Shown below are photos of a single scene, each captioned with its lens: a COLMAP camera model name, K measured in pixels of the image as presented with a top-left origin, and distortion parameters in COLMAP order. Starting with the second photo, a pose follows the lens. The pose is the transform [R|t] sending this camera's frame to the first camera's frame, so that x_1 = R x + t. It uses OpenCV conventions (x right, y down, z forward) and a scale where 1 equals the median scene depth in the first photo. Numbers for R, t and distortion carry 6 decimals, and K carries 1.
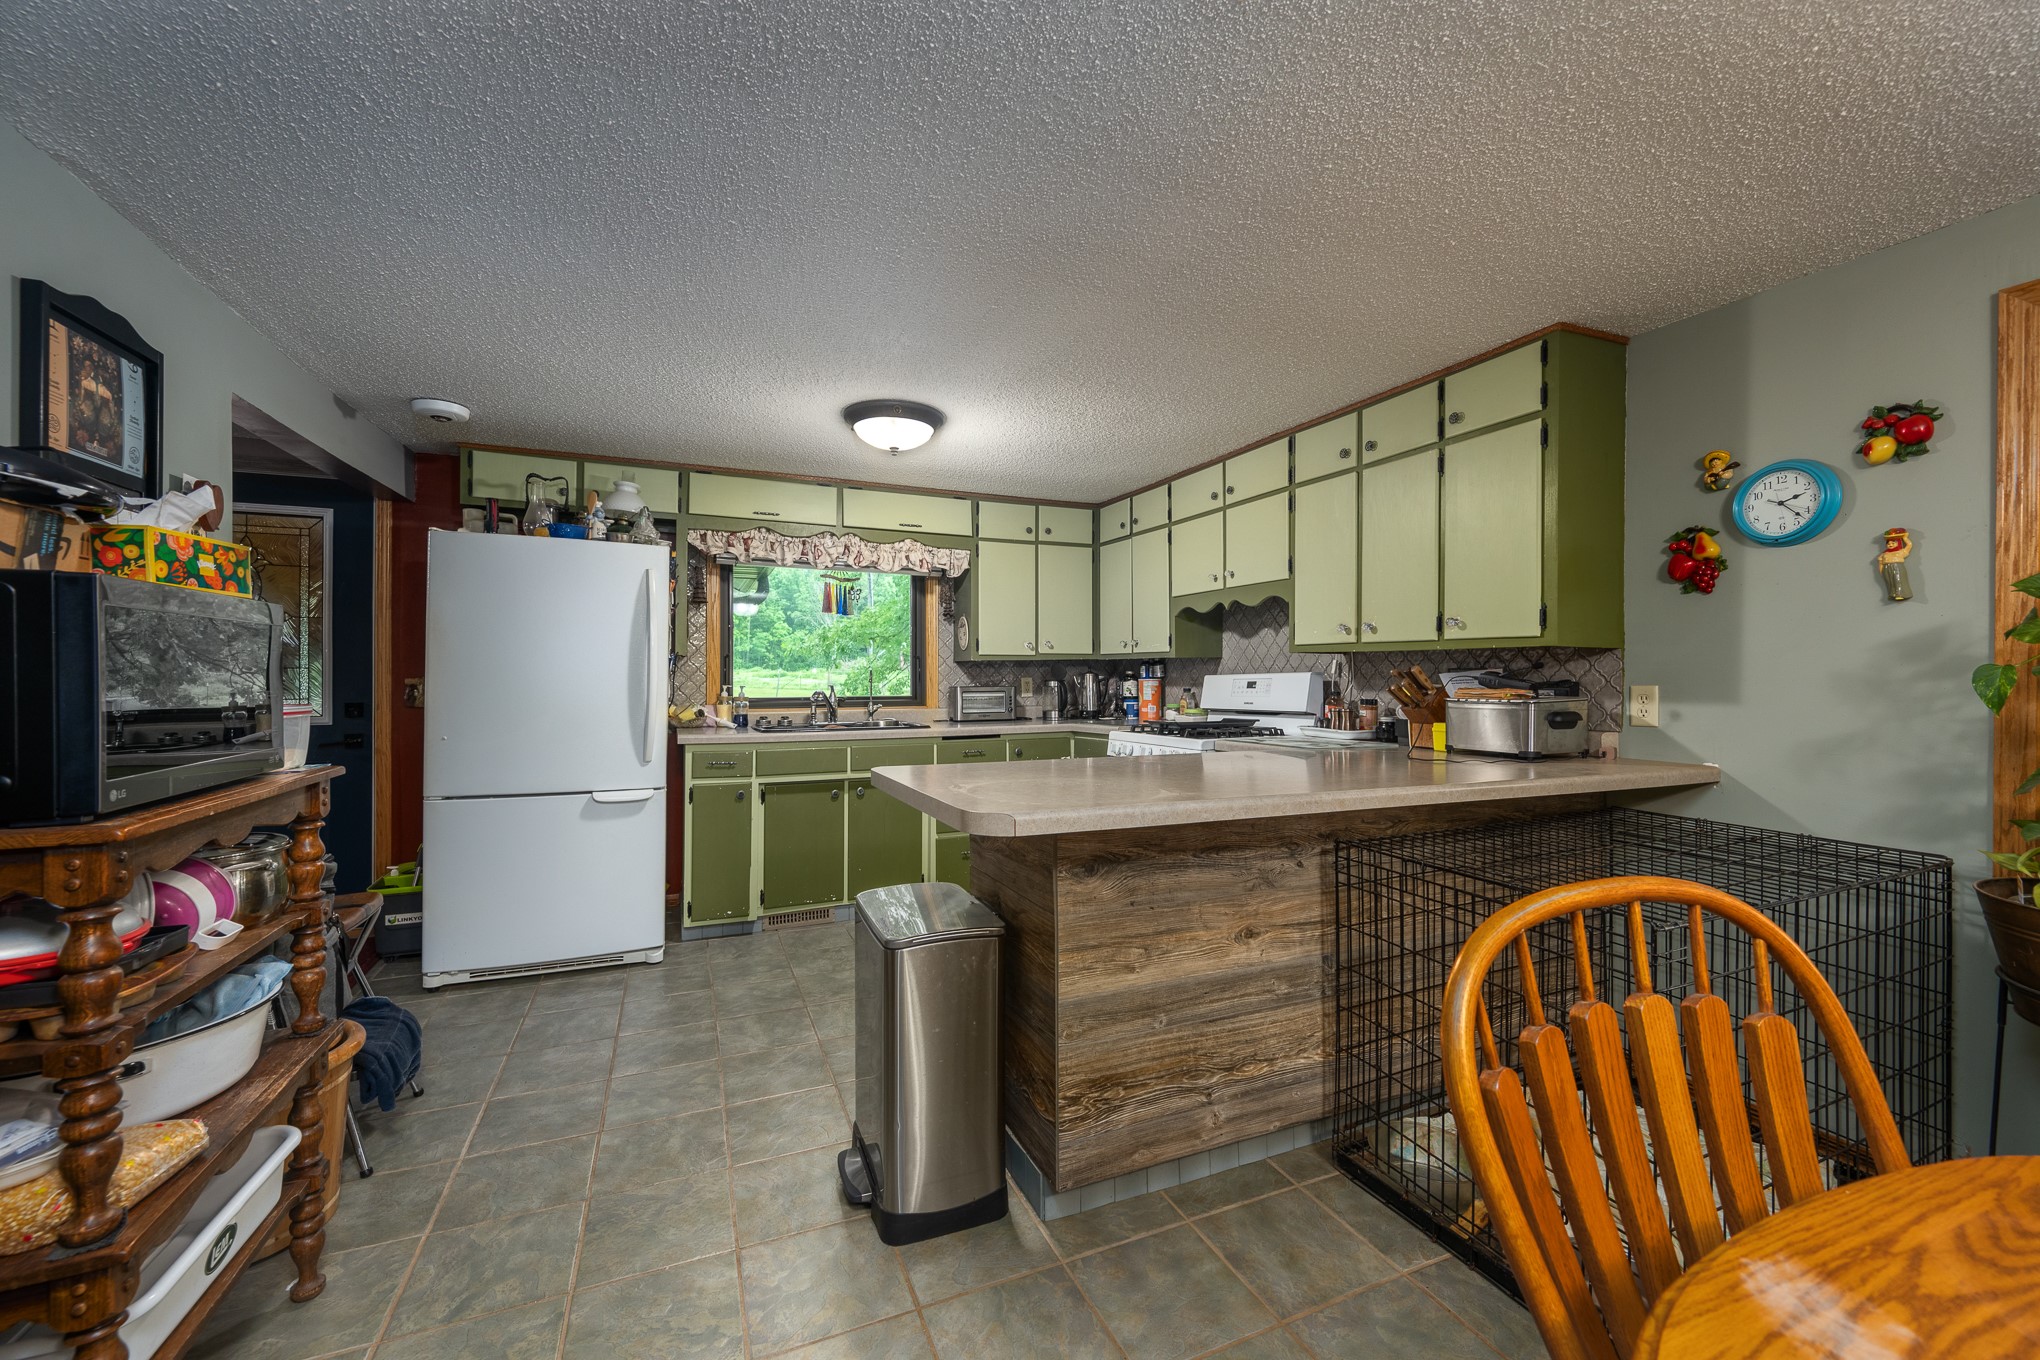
lens RADIAL K [[802.0, 0, 1020.0], [0, 802.0, 680.0], [0, 0, 1]] dist [0.000868, -0.000480]
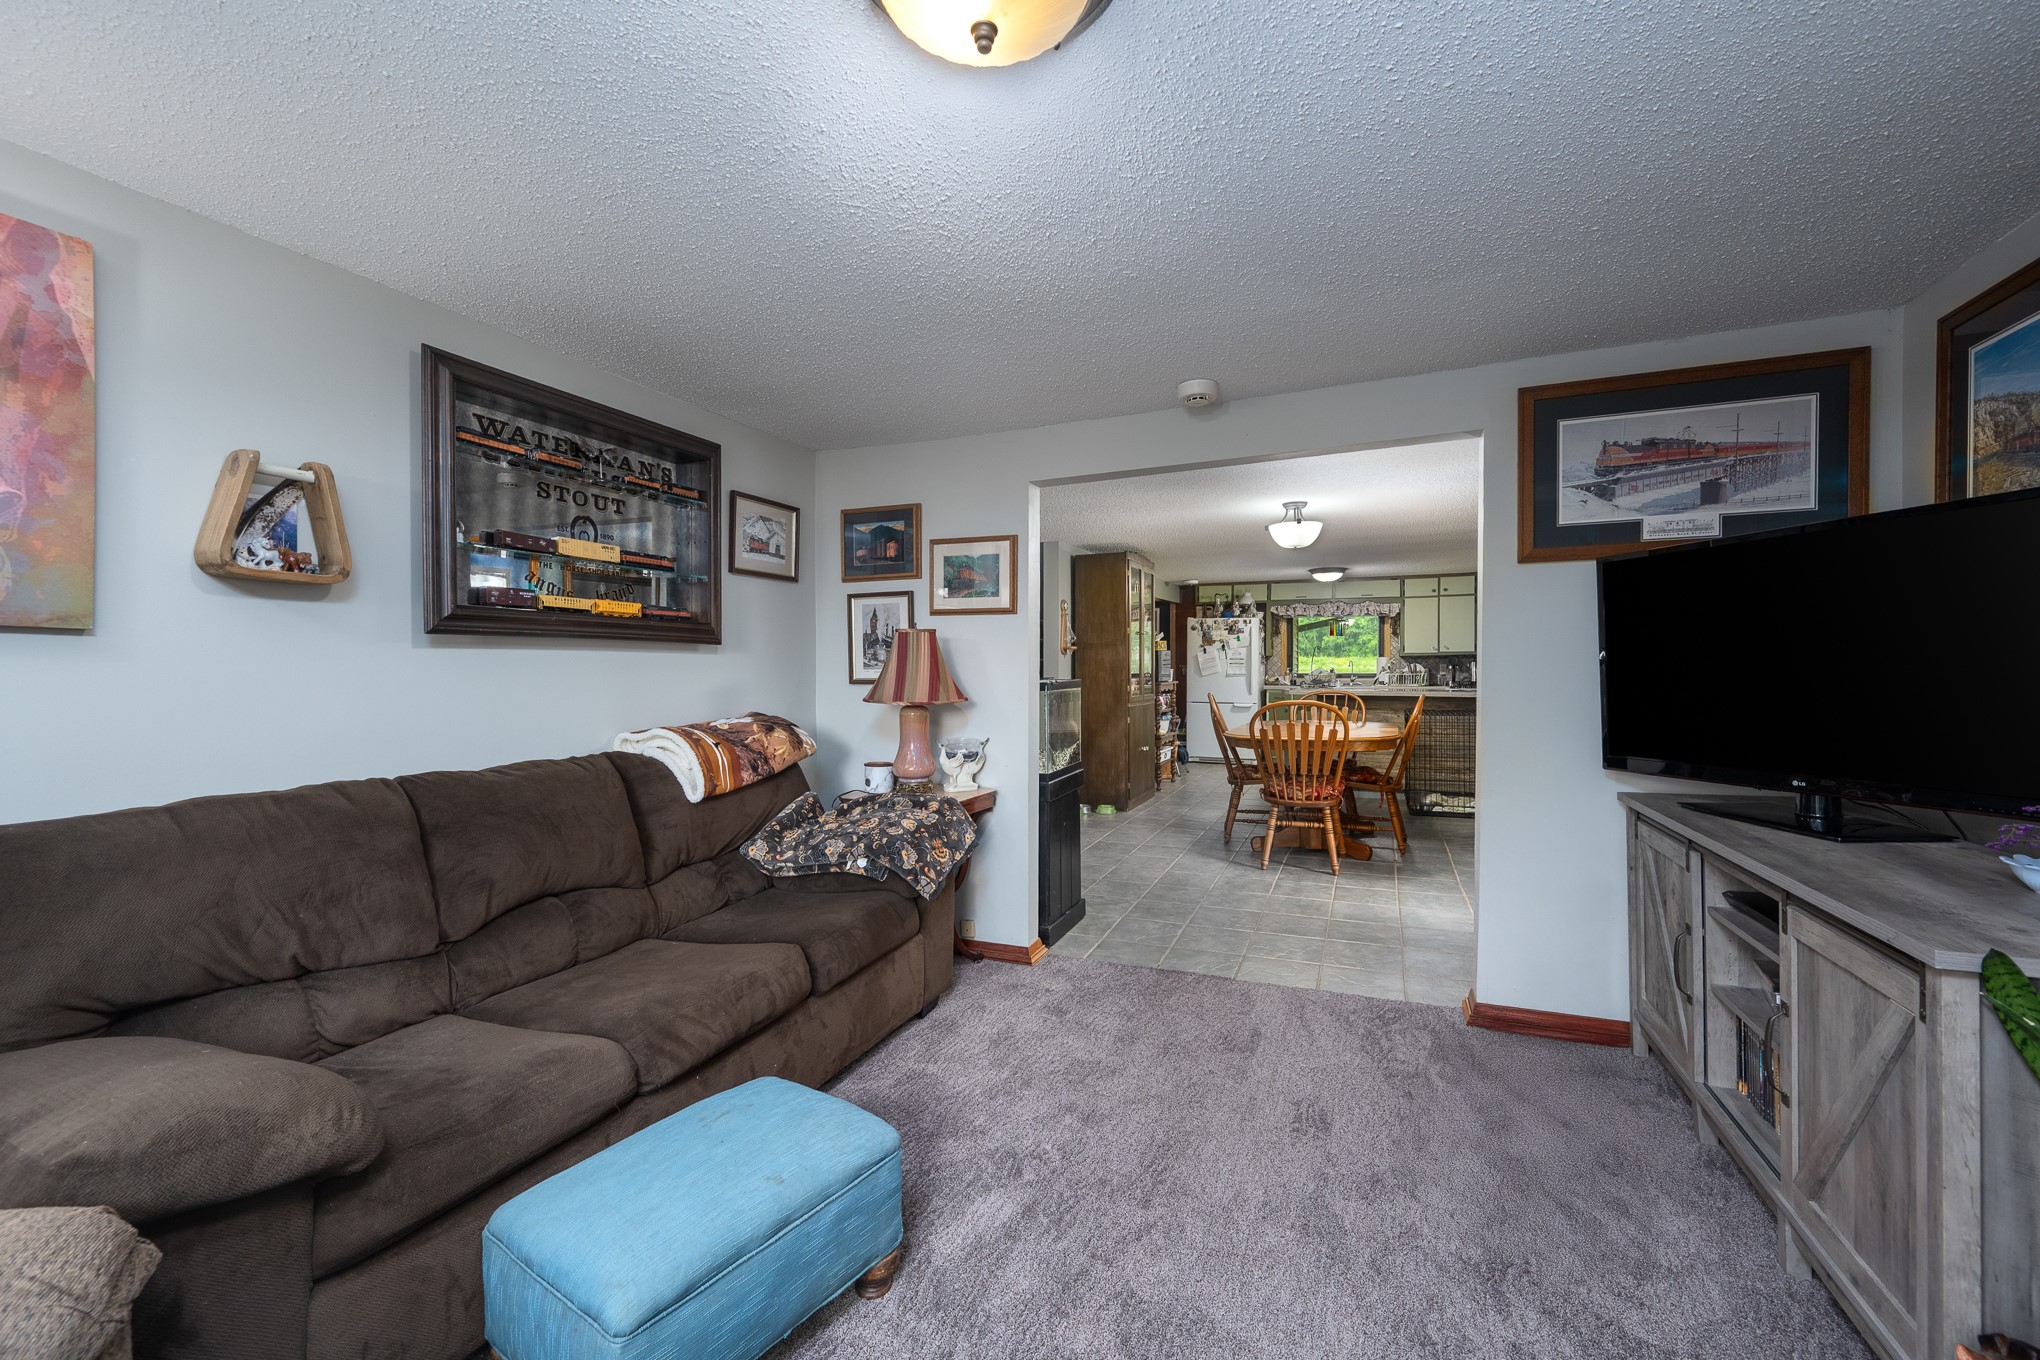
lens RADIAL K [[802.0, 0, 1020.0], [0, 802.0, 680.0], [0, 0, 1]] dist [0.000868, -0.000480]
pose [[0.689872, 0.007899, -0.723888, 0.841417], [0.002157, 0.999914, 0.012966, 0.010558], [0.723928, -0.010507, 0.689796, -1.273879]]
